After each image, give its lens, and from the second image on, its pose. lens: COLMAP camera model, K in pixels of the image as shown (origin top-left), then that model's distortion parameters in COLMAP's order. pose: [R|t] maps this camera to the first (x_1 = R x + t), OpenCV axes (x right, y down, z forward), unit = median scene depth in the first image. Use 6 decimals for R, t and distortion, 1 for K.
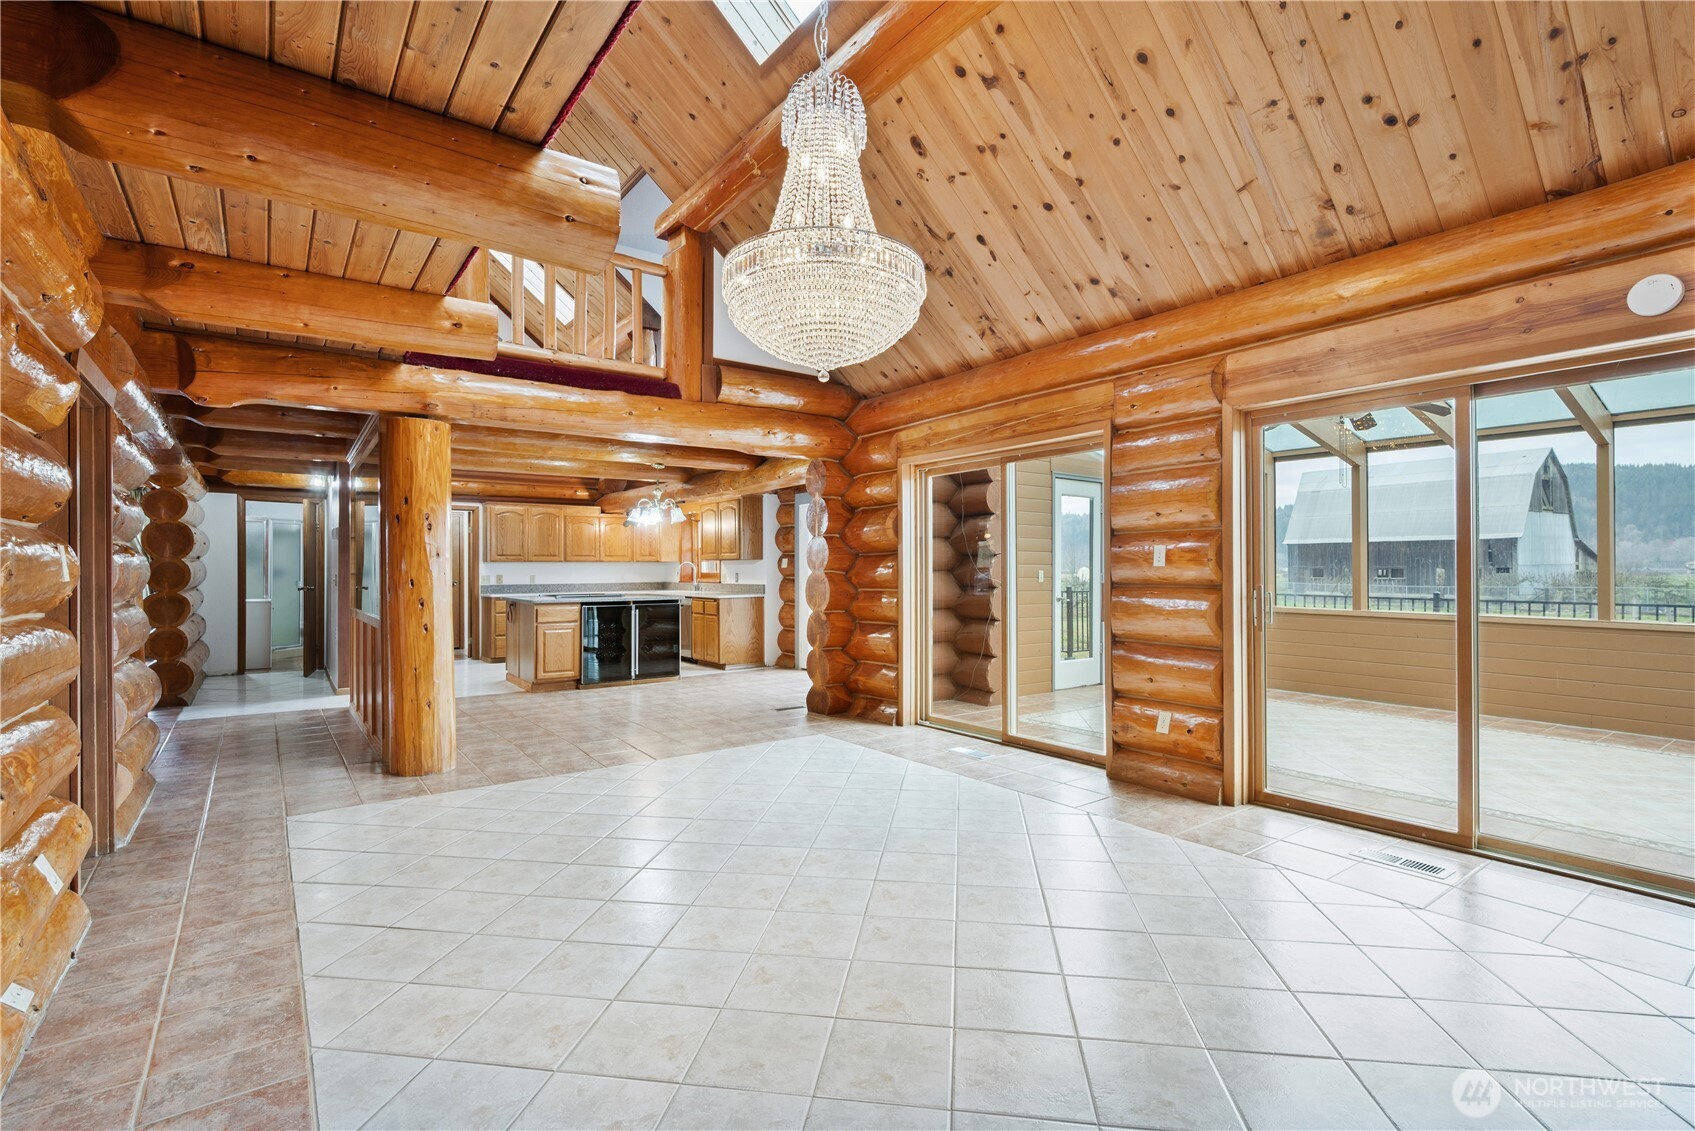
lens RADIAL K [[749.6, 0, 832.2], [0, 749.6, 564.9], [0, 0, 1]] dist [-0.002399, -0.000334]
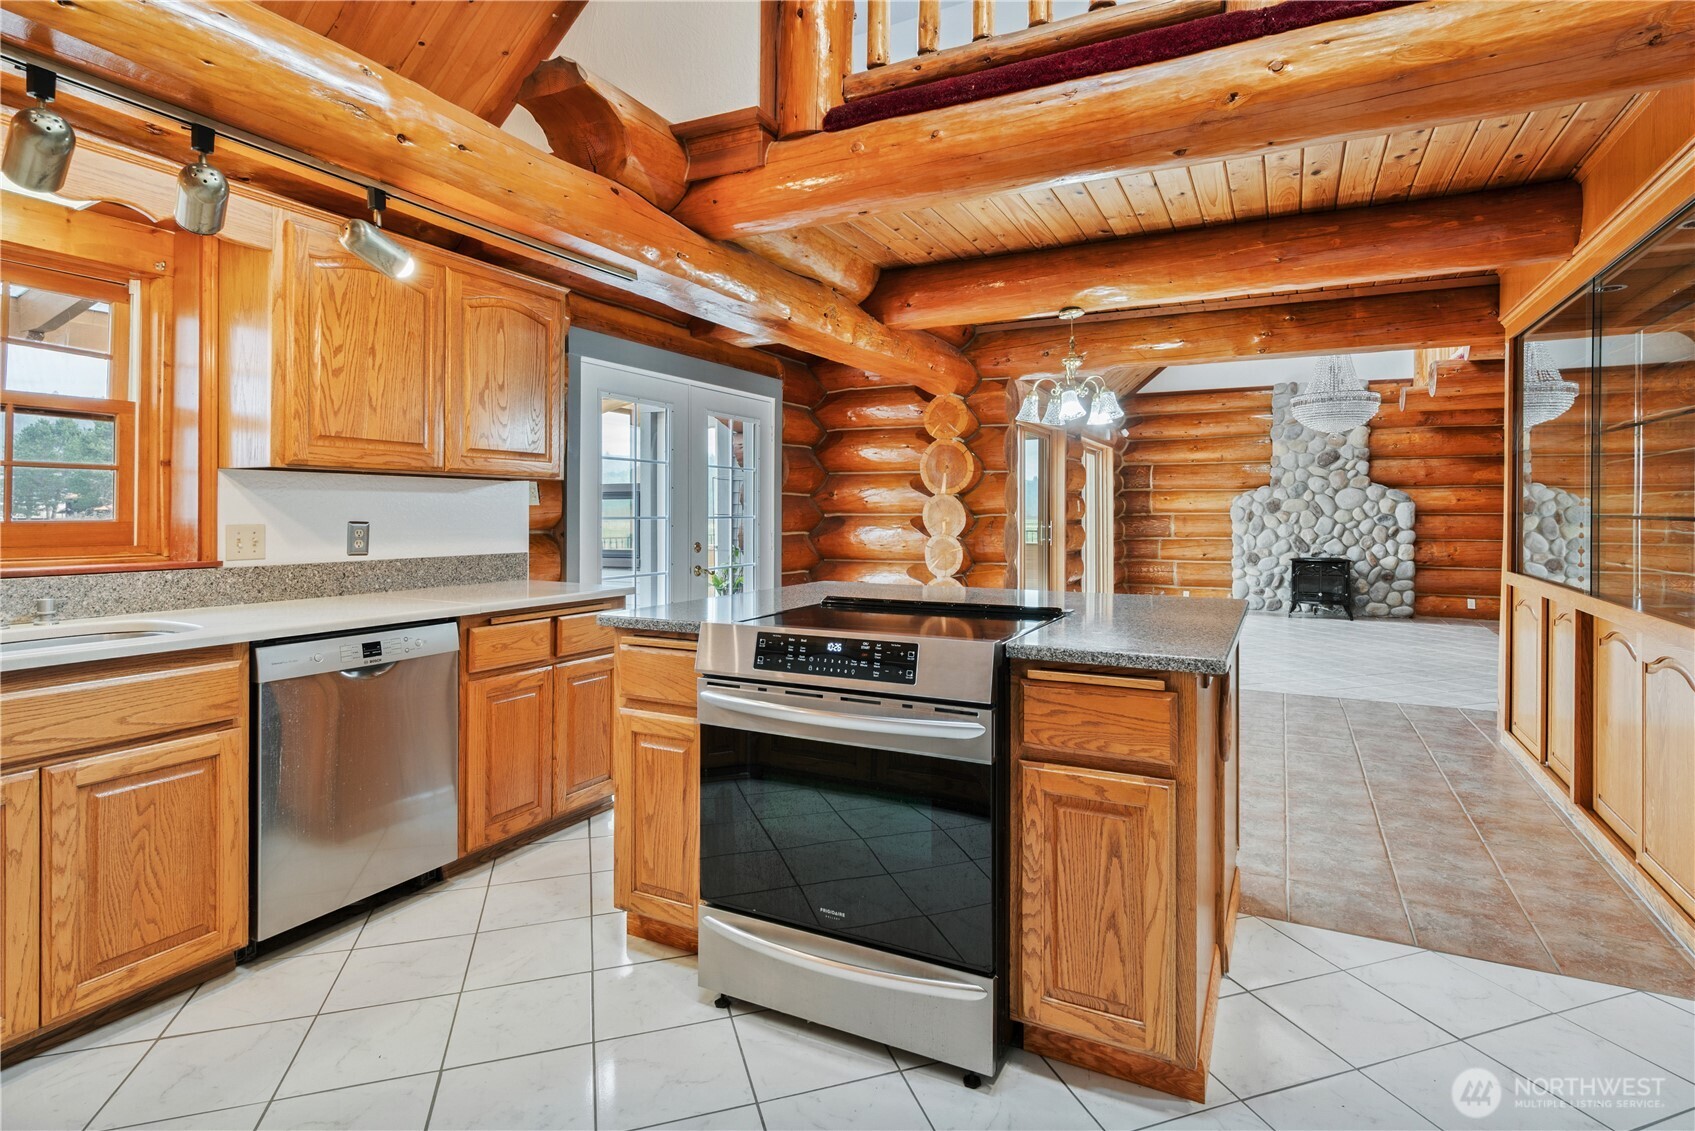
lens RADIAL K [[845.7, 0, 863.2], [0, 845.7, 511.3], [0, 0, 1]] dist [0.001024, -0.001037]
pose [[-0.451496, 0.003978, 0.892264, -0.555063], [-0.006868, 0.999945, -0.007933, 0.009571], [-0.892246, -0.009709, -0.451444, 1.113346]]
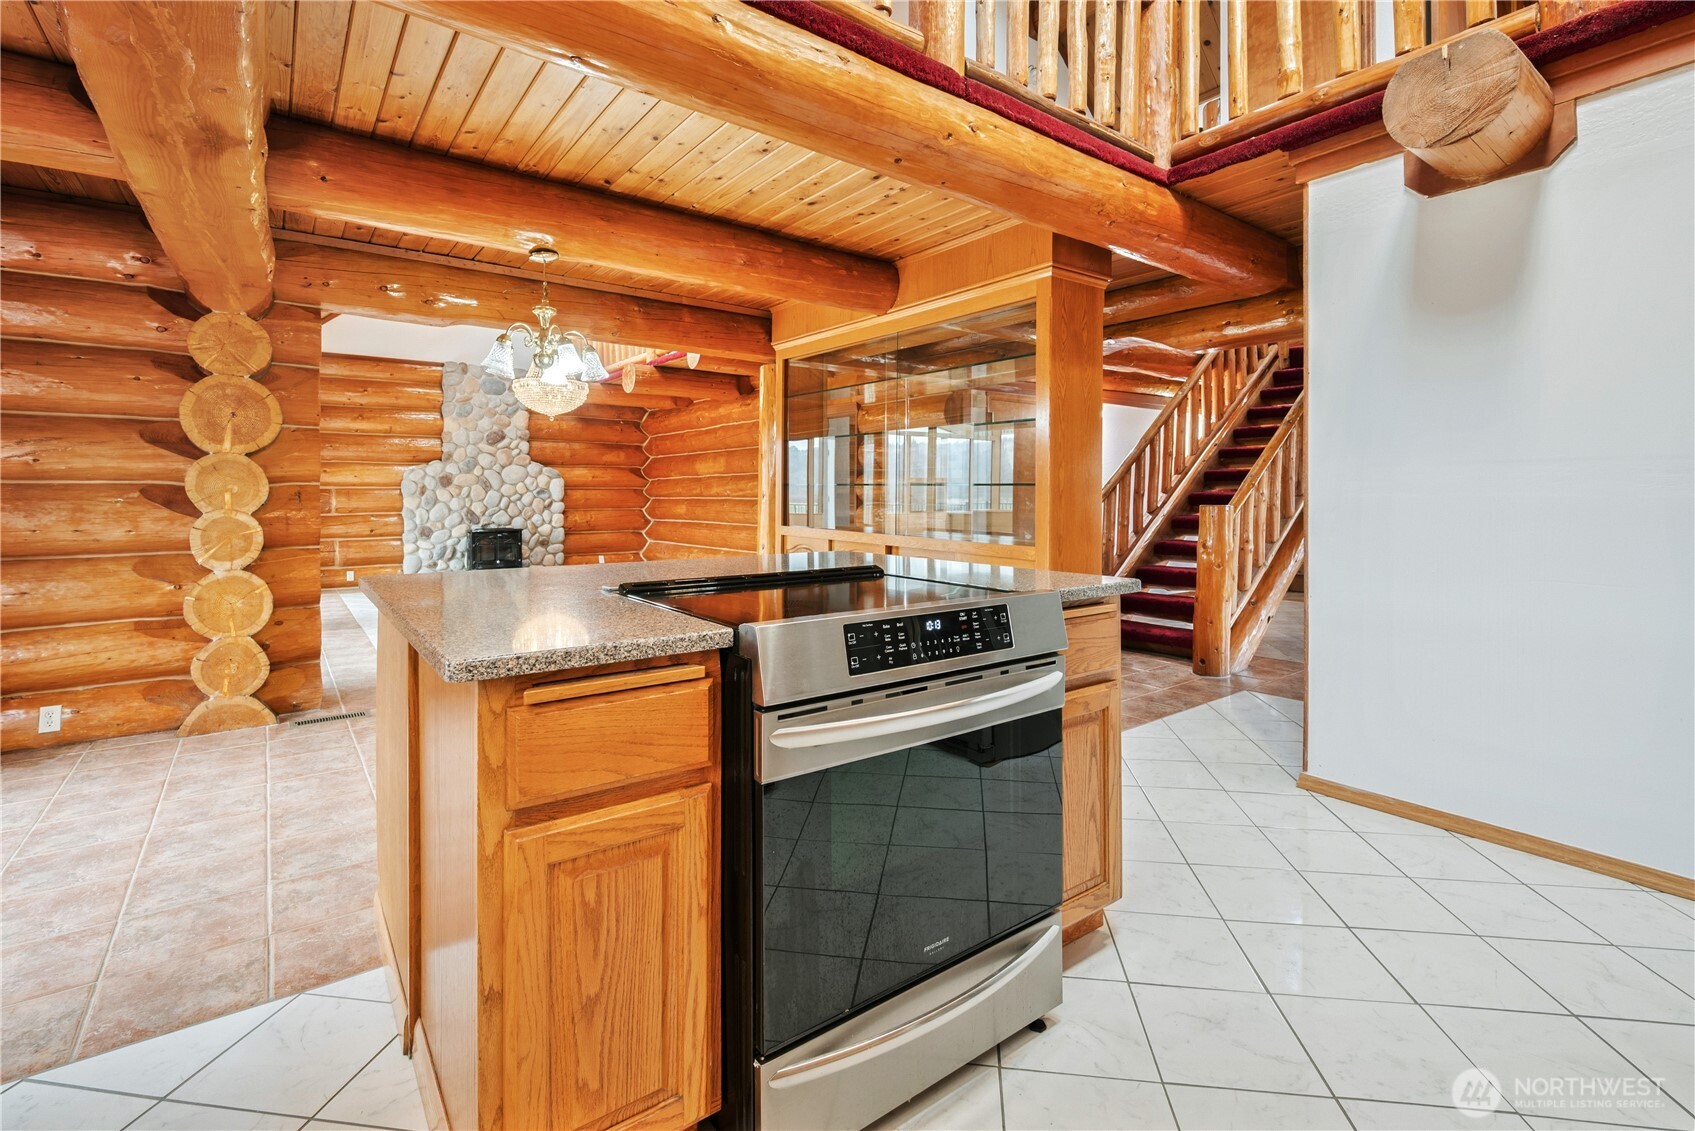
lens RADIAL K [[775.8, 0, 851.6], [0, 775.8, 495.1], [0, 0, 1]] dist [0.001724, -0.000476]
pose [[-0.999959, 0.002445, -0.008757, -0.337728], [0.002477, 0.999990, -0.003607, 0.015683], [0.008748, -0.003629, -0.999955, 1.187146]]
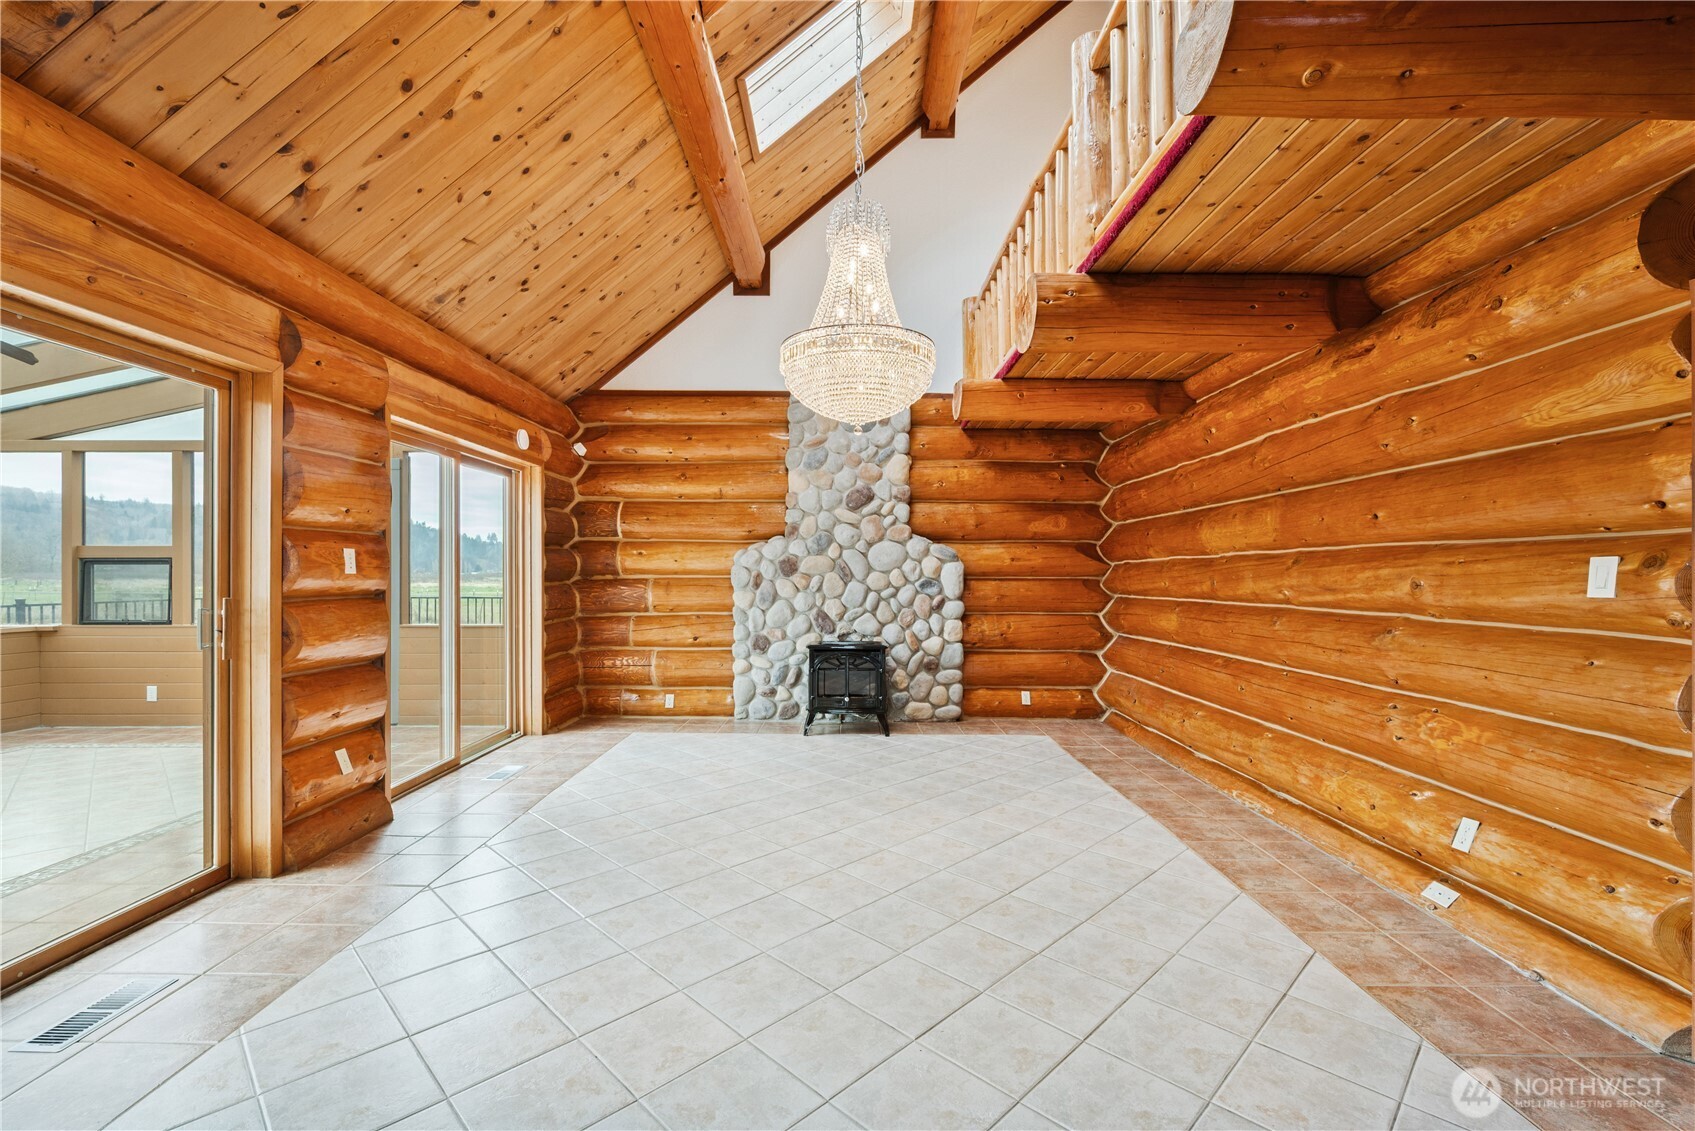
lens RADIAL K [[723.0, 0, 847.3], [0, 723.0, 575.7], [0, 0, 1]] dist [0.000442, 0.000157]
pose [[-0.803339, -0.003036, 0.595514, -0.221768], [-0.007401, 0.999961, -0.004885, 0.001613], [-0.595475, -0.008332, -0.803330, 0.600144]]
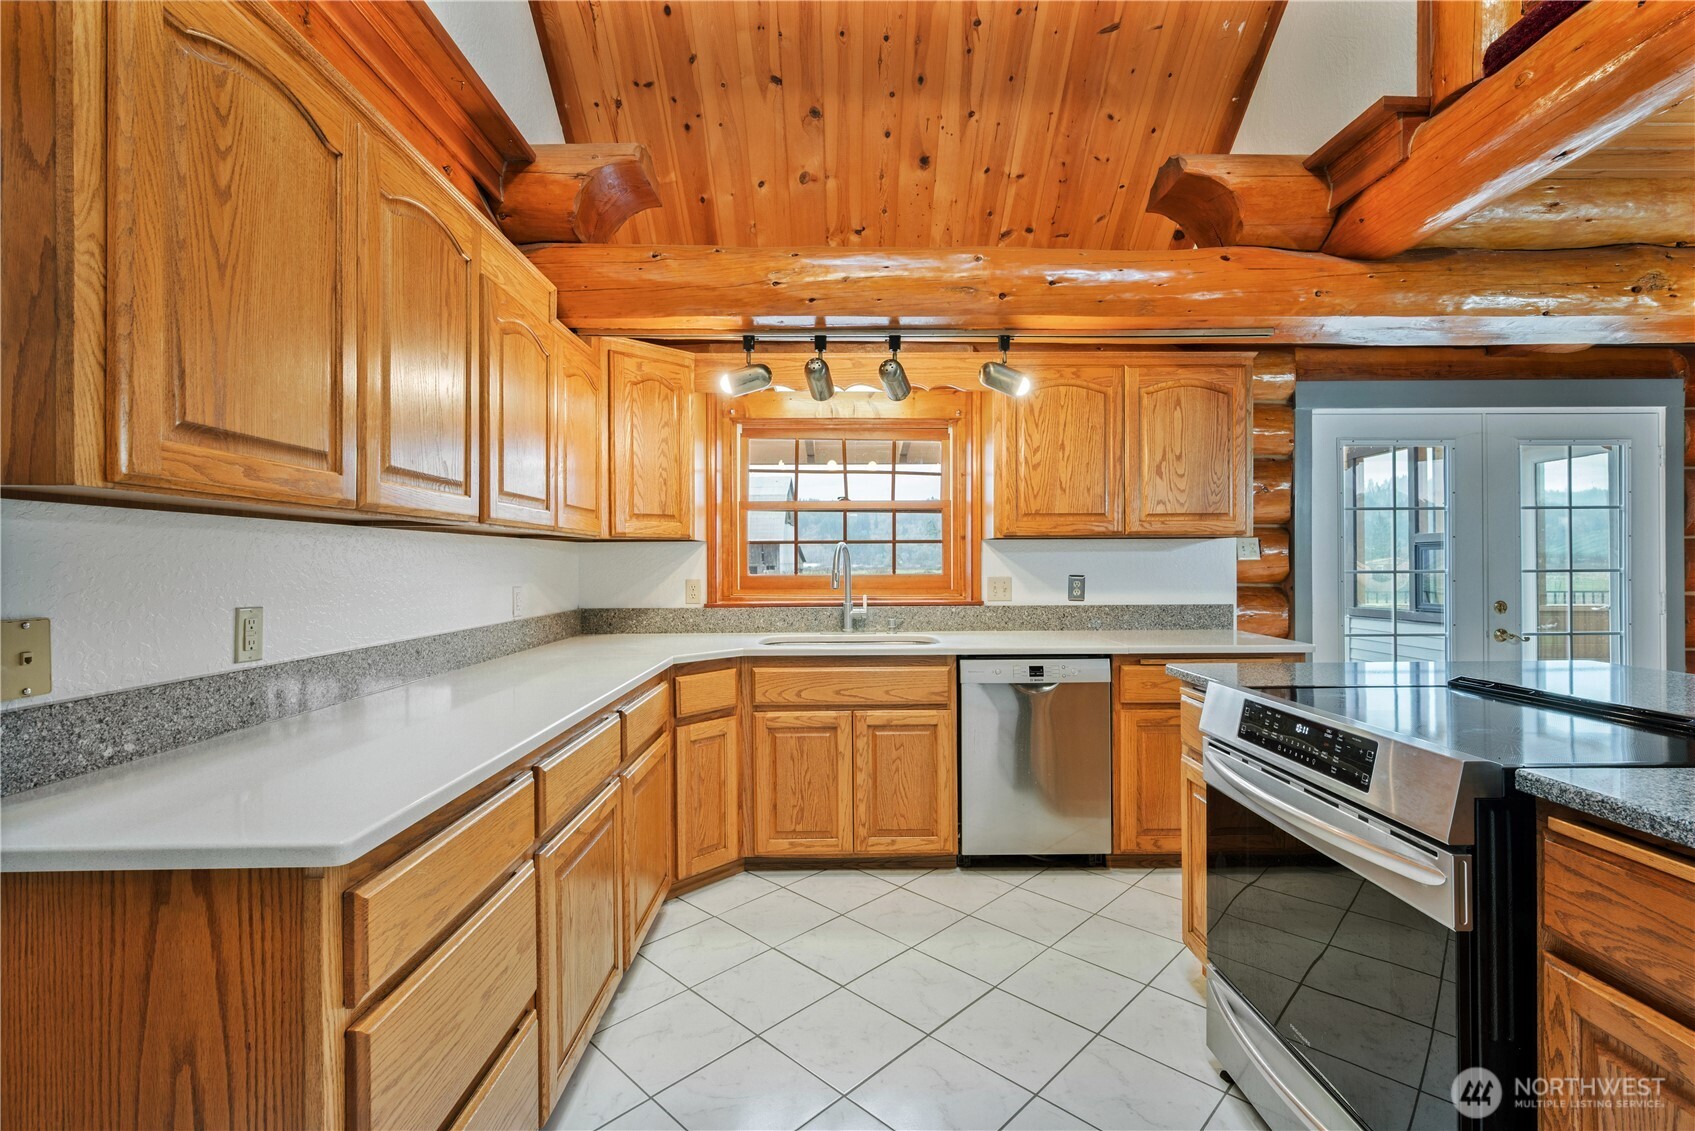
lens RADIAL K [[749.6, 0, 844.9], [0, 749.6, 562.8], [0, 0, 1]] dist [-0.002399, -0.000334]
pose [[0.591737, 0.001648, 0.806129, -0.551179], [-0.001762, 0.999998, -0.000751, 0.006316], [-0.806129, -0.000976, 0.591739, 1.004473]]
